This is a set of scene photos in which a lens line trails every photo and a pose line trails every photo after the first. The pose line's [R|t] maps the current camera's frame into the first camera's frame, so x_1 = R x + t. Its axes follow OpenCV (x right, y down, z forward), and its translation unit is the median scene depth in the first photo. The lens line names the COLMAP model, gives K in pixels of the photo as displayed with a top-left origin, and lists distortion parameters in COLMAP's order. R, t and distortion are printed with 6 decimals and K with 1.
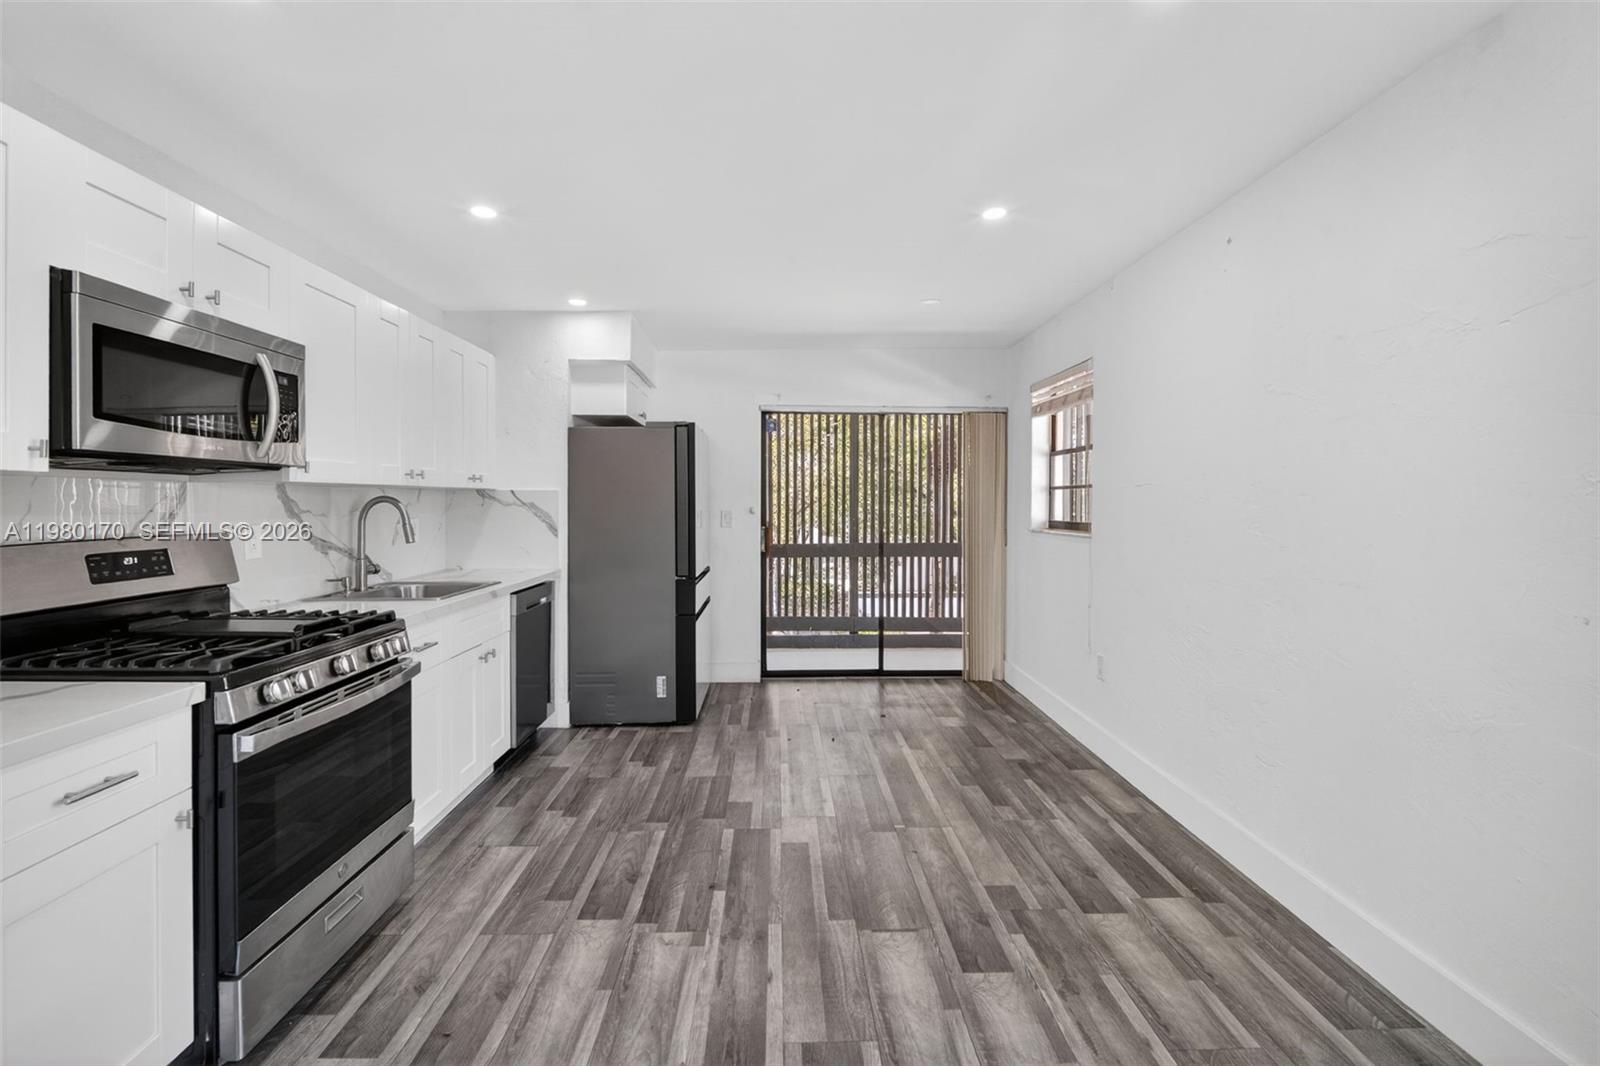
lens RADIAL K [[703.3, 0, 802.3], [0, 703.3, 507.1], [0, 0, 1]] dist [-0.013155, 0.005246]
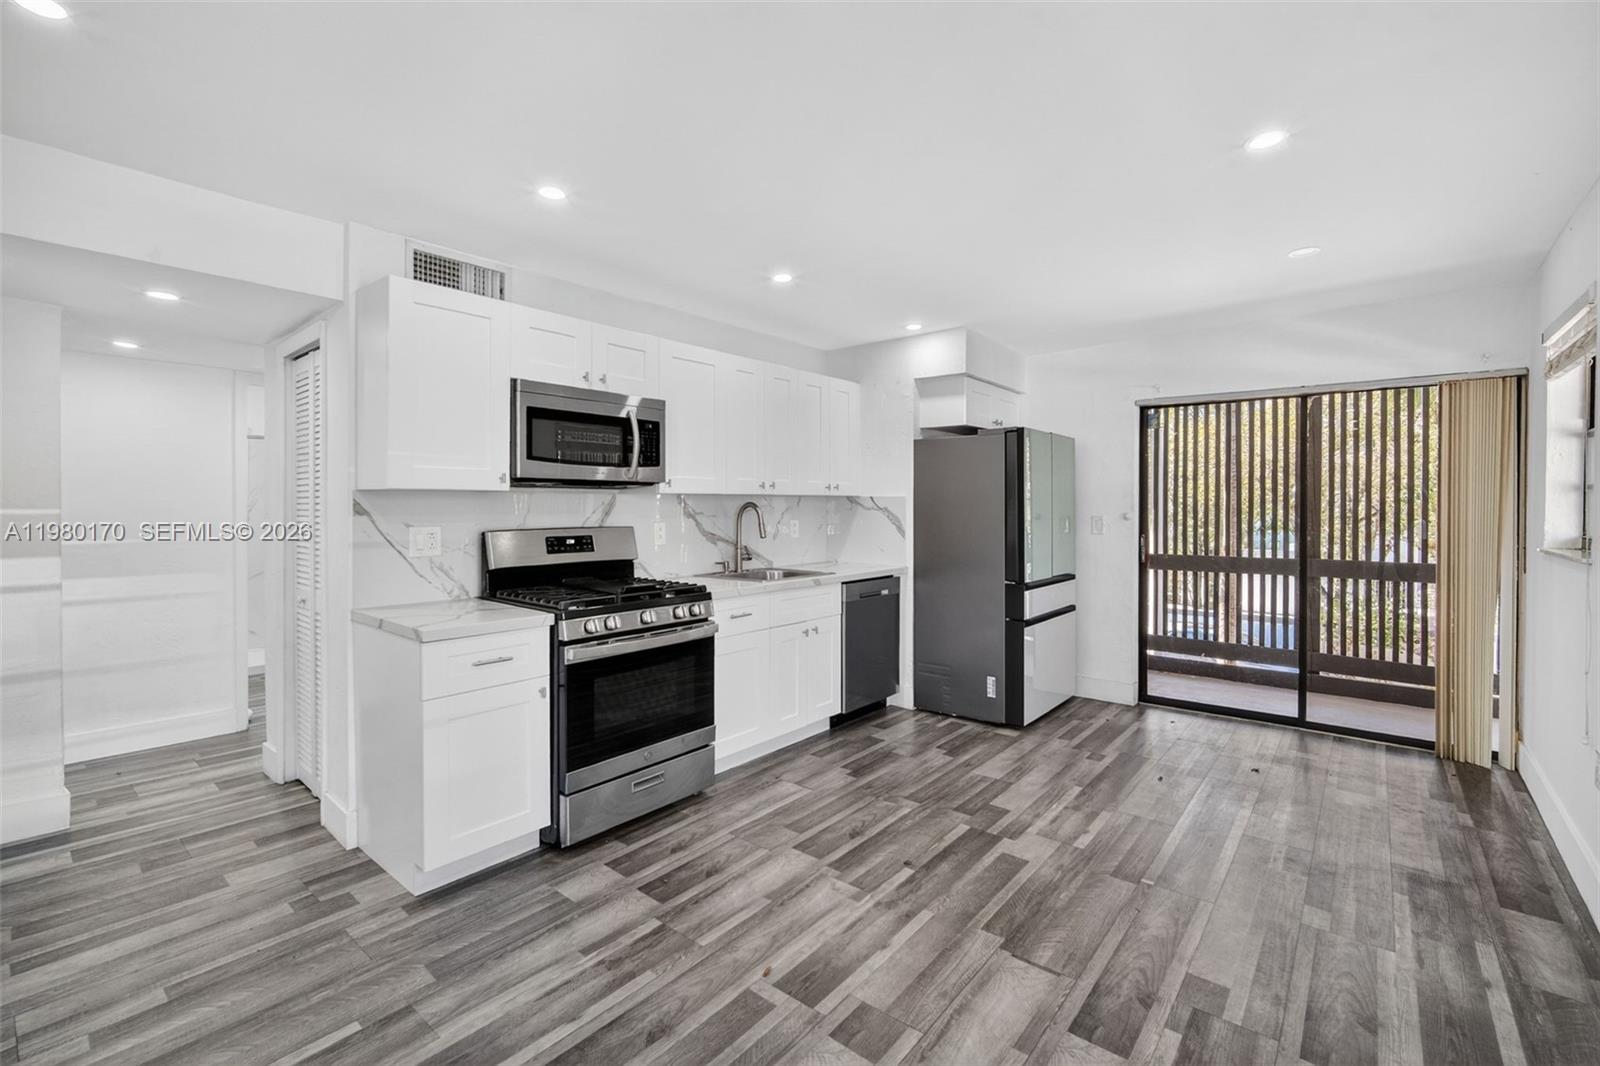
lens RADIAL K [[703.3, 0, 801.3], [0, 703.3, 507.4], [0, 0, 1]] dist [-0.013155, 0.005246]
pose [[0.750402, 0.001576, -0.660980, 0.432243], [-0.005276, 0.999980, -0.003606, -0.001811], [0.660961, 0.006193, 0.750395, 0.073747]]
